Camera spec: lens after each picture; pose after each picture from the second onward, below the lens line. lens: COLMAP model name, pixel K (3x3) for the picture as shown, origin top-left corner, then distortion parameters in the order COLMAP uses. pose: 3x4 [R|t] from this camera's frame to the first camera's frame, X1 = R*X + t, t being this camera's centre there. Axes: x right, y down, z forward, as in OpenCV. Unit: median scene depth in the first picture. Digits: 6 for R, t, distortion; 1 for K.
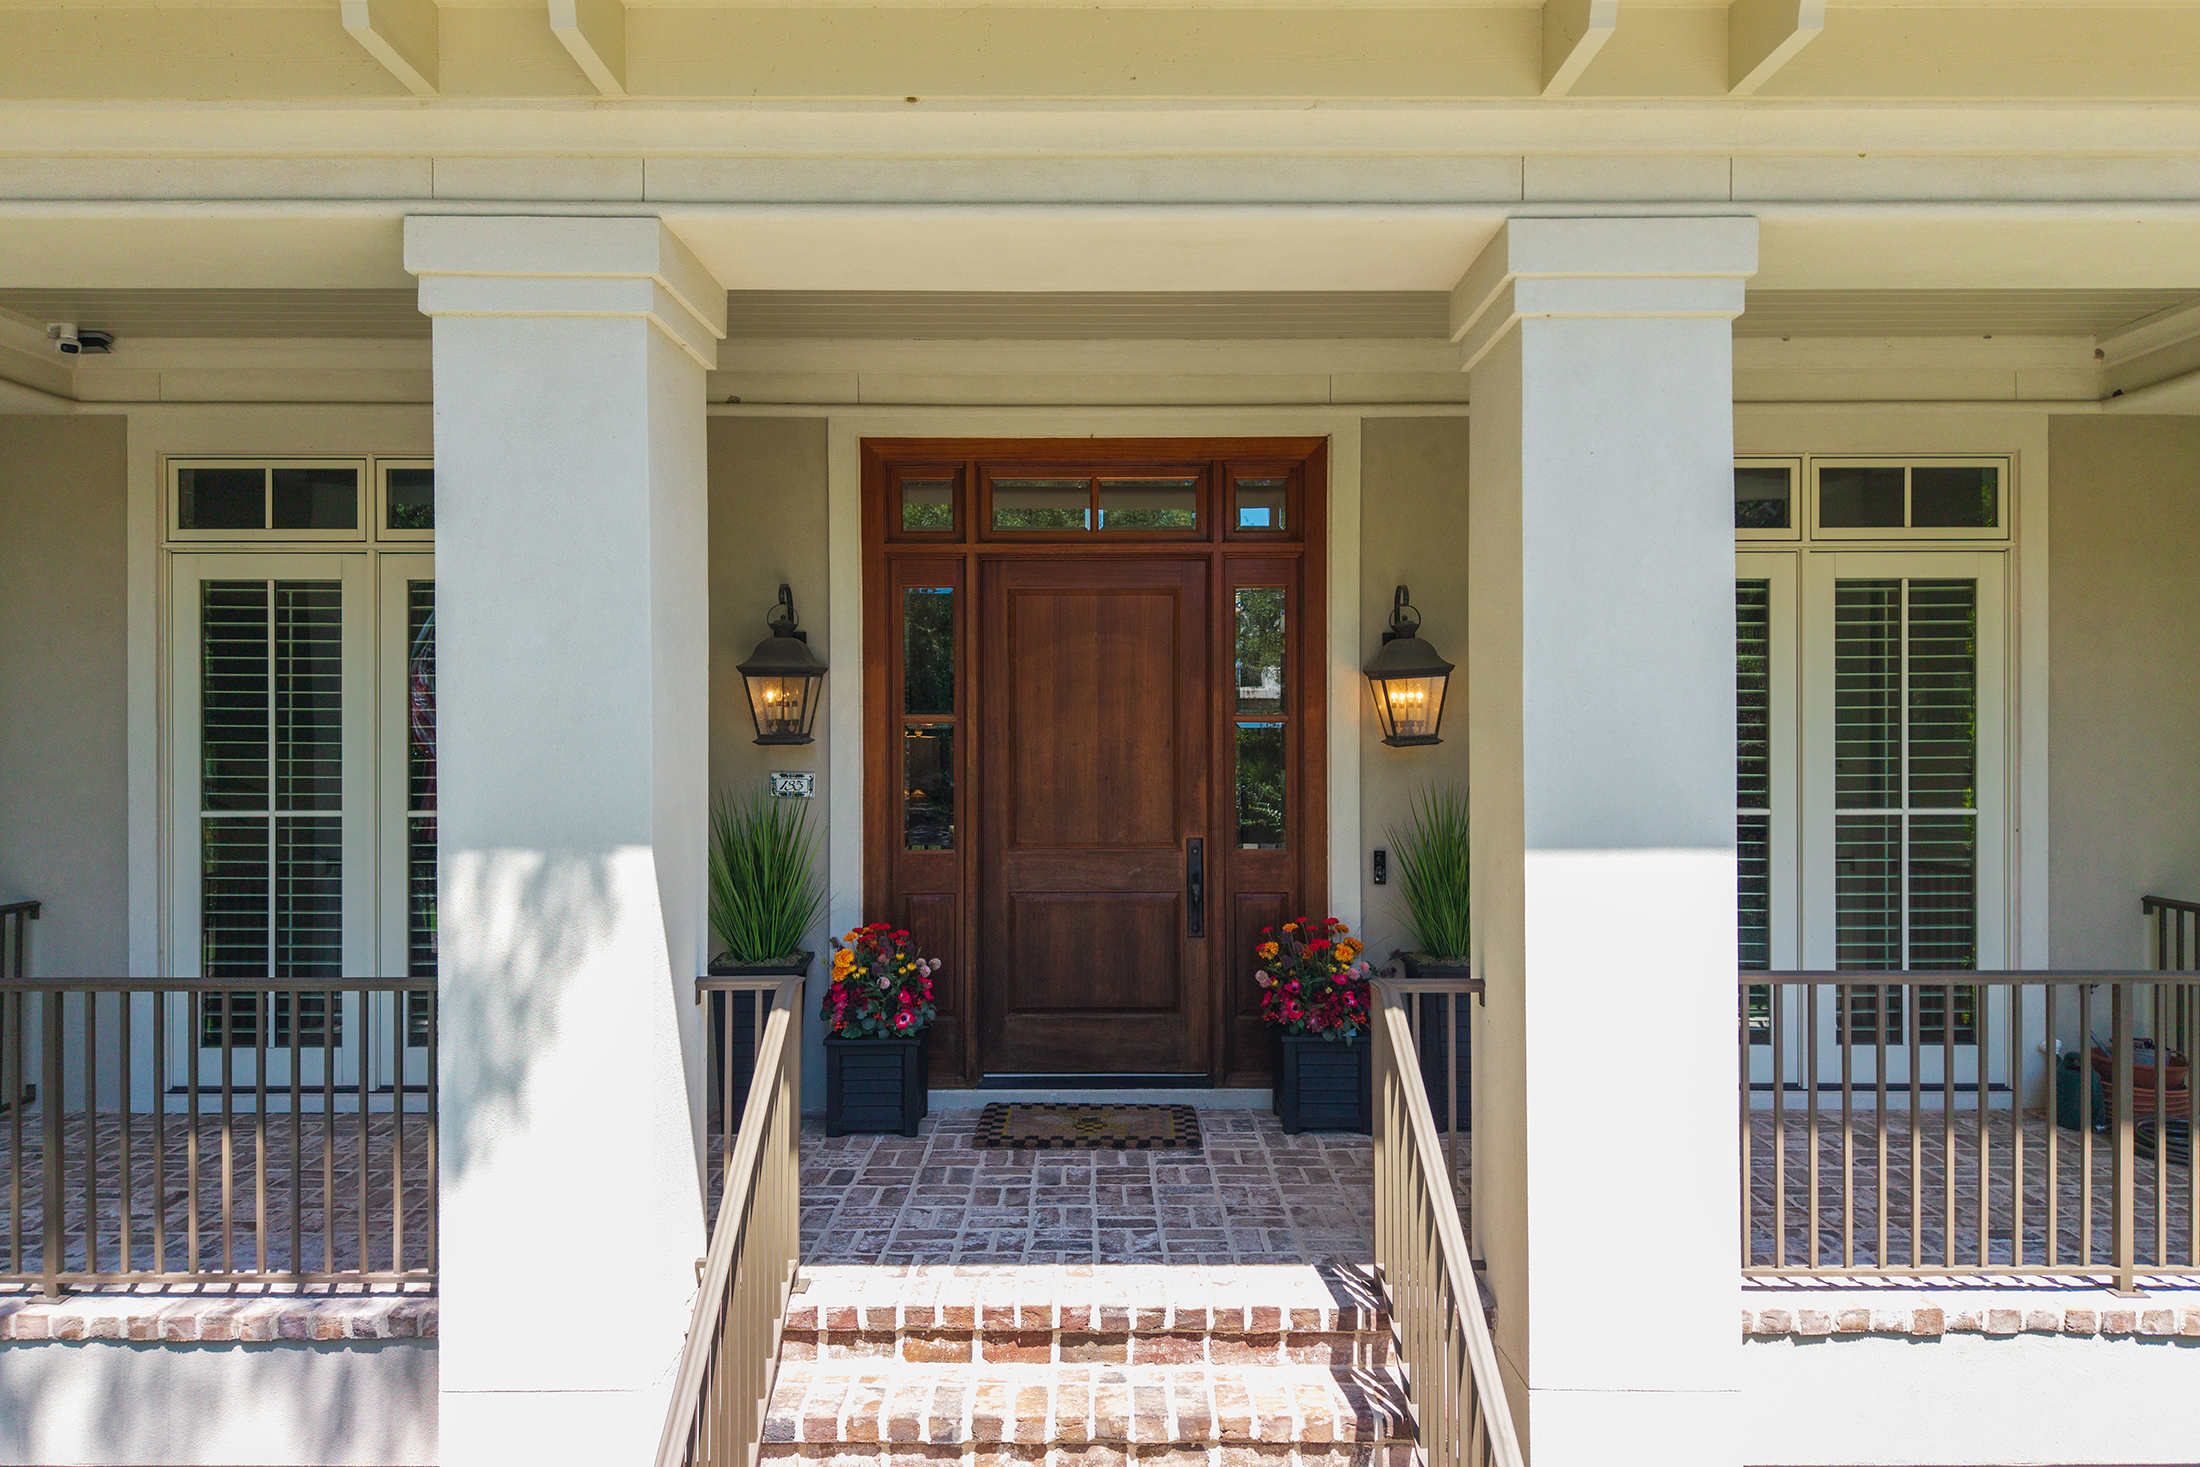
lens RADIAL K [[1468.1, 0, 1113.8], [0, 1468.1, 714.1], [0, 0, 1]] dist [0.044959, -0.057599]
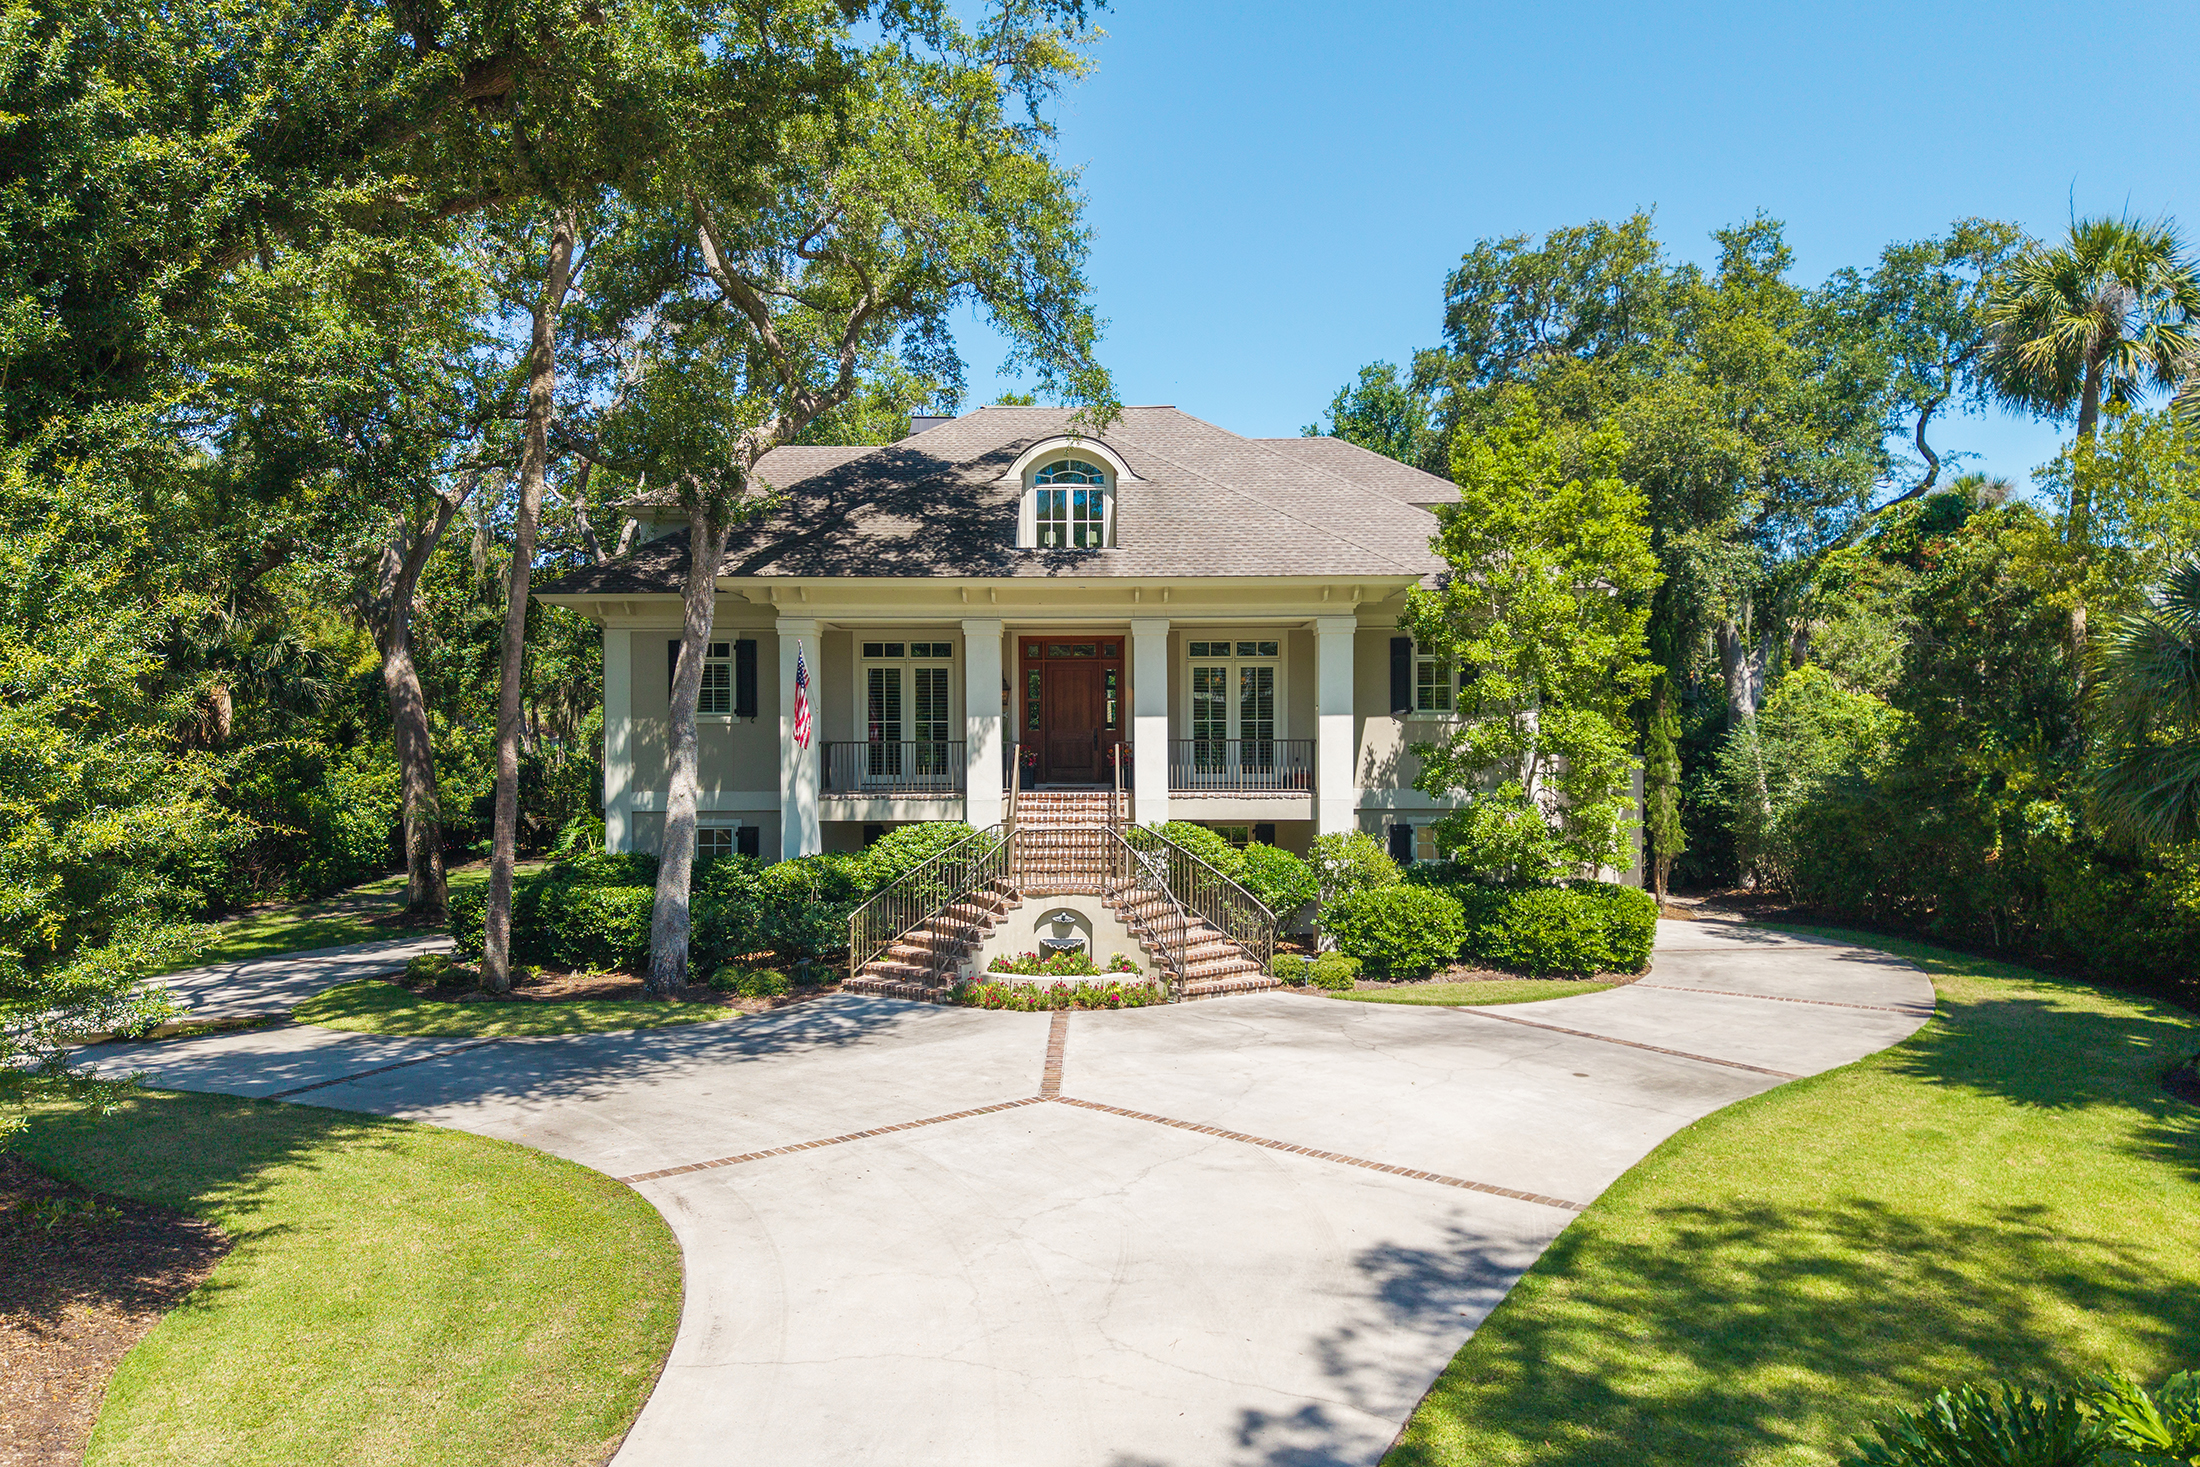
lens RADIAL K [[1468.1, 0, 1113.8], [0, 1468.1, 714.1], [0, 0, 1]] dist [0.044959, -0.057599]
pose [[0.999865, -0.003076, -0.016136, 0.243184], [0.002925, 0.999951, -0.009422, 0.117865], [0.016164, 0.009374, 0.999825, -4.493164]]
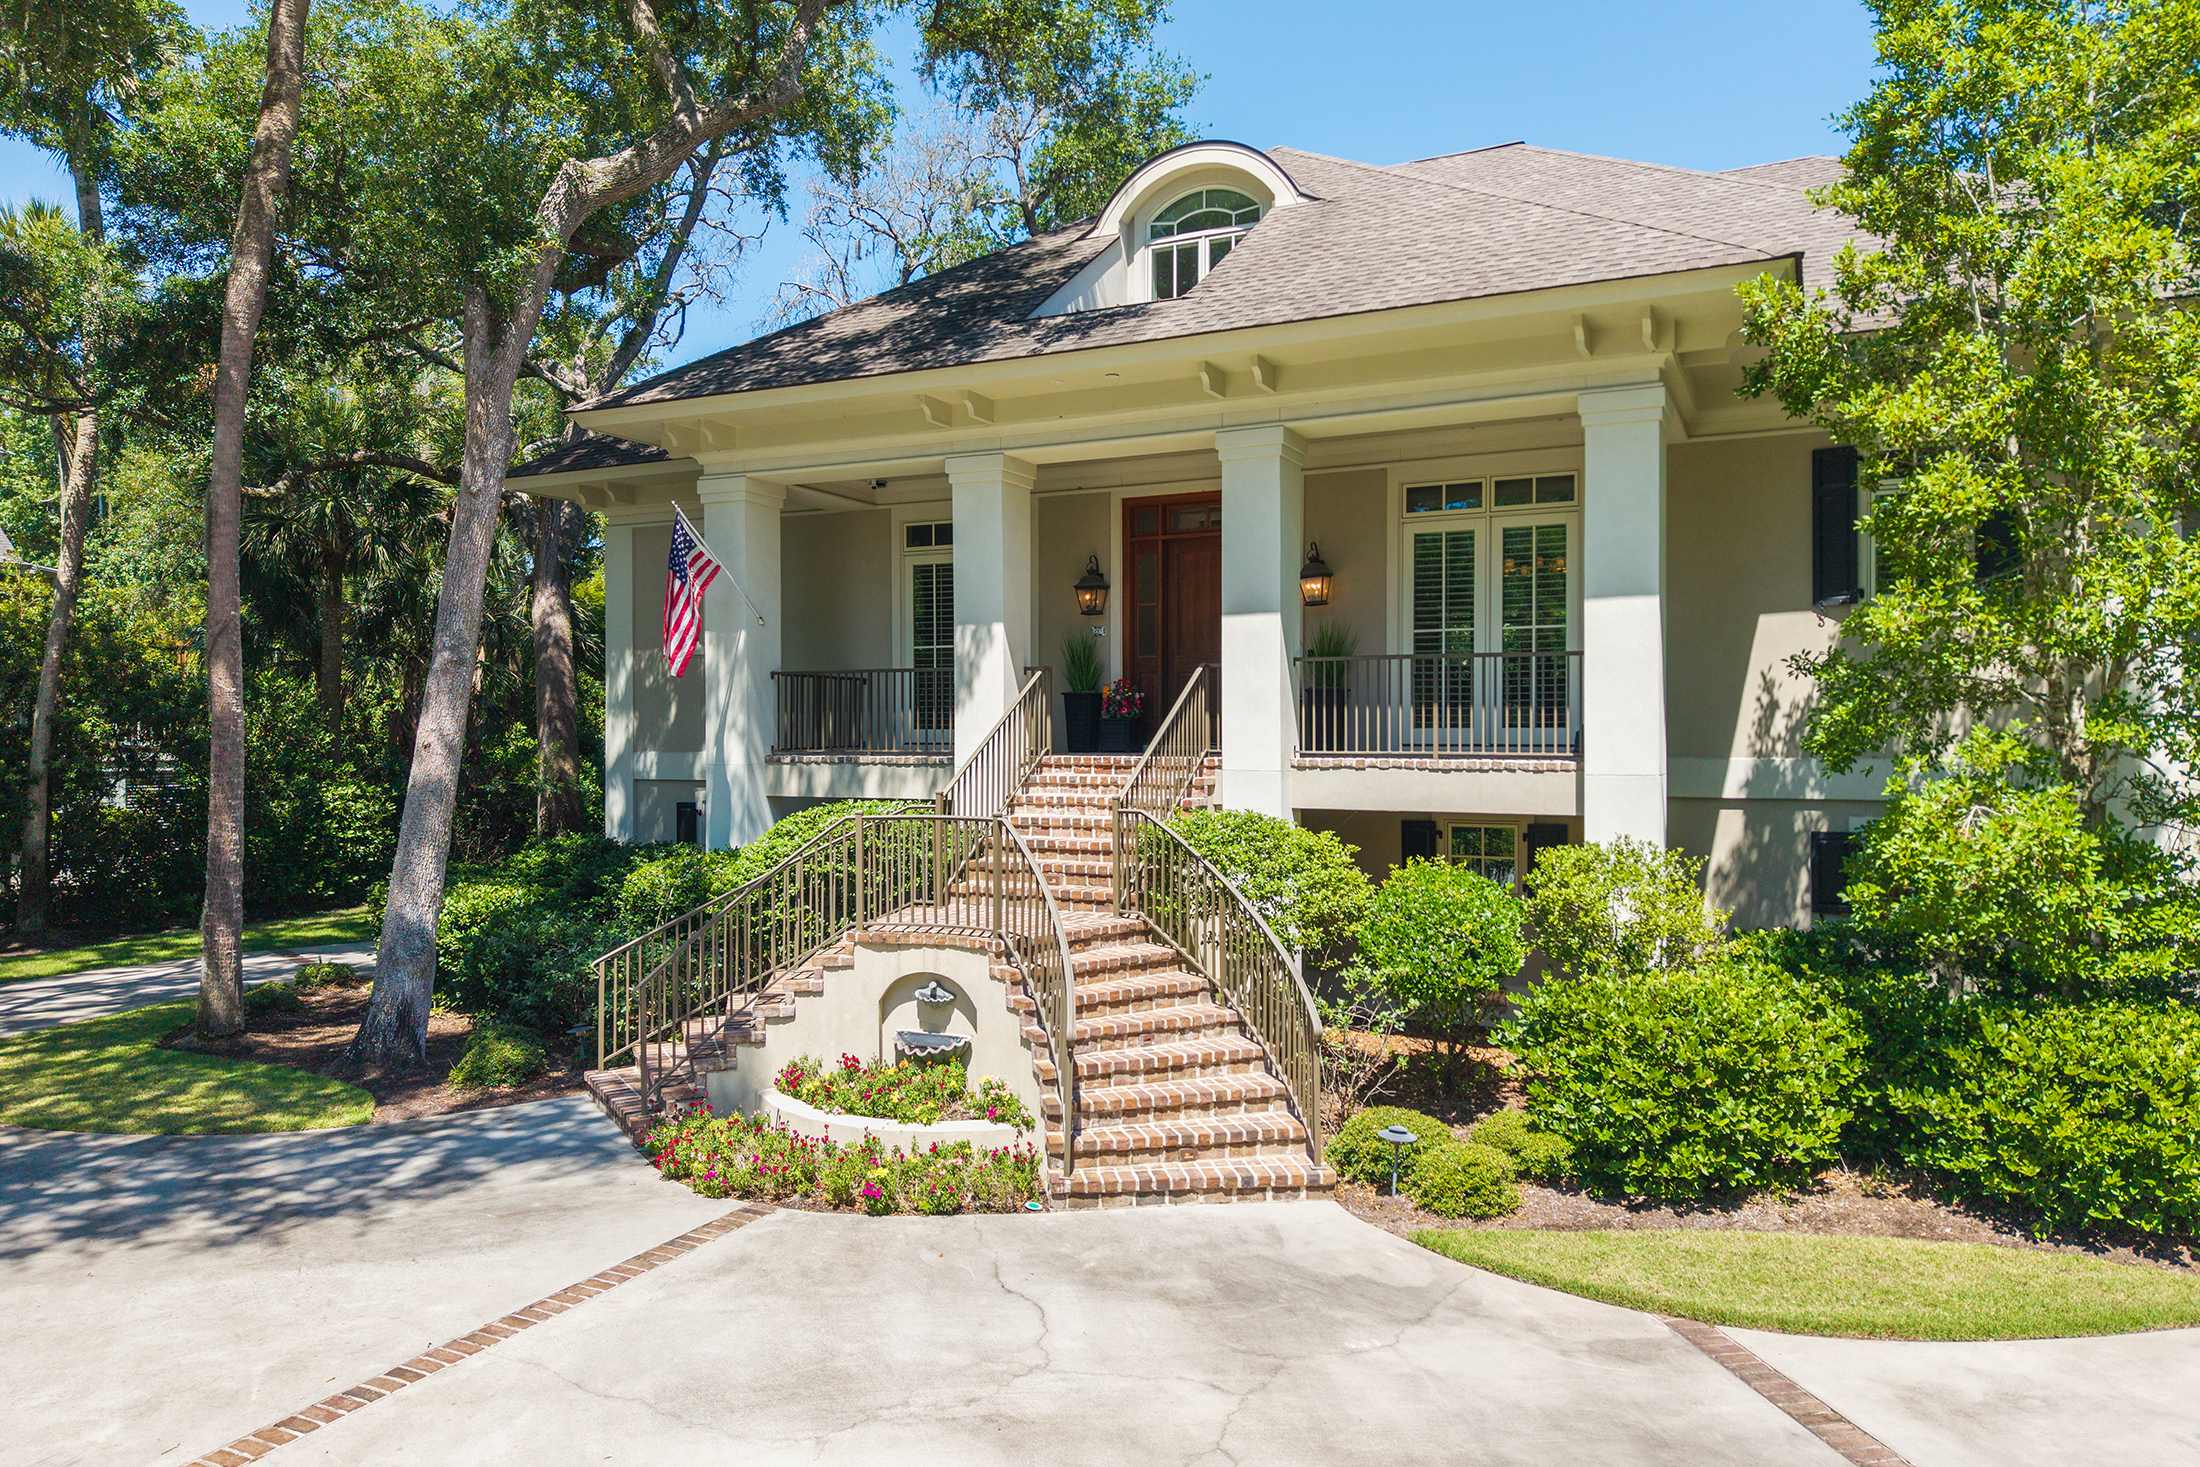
lens RADIAL K [[1468.1, 0, 1113.8], [0, 1468.1, 714.1], [0, 0, 1]] dist [0.044959, -0.057599]
pose [[0.895710, -0.006861, -0.444586, 1.318624], [0.004362, 0.999968, -0.006644, 0.289344], [0.444617, 0.004012, 0.895712, -1.821635]]
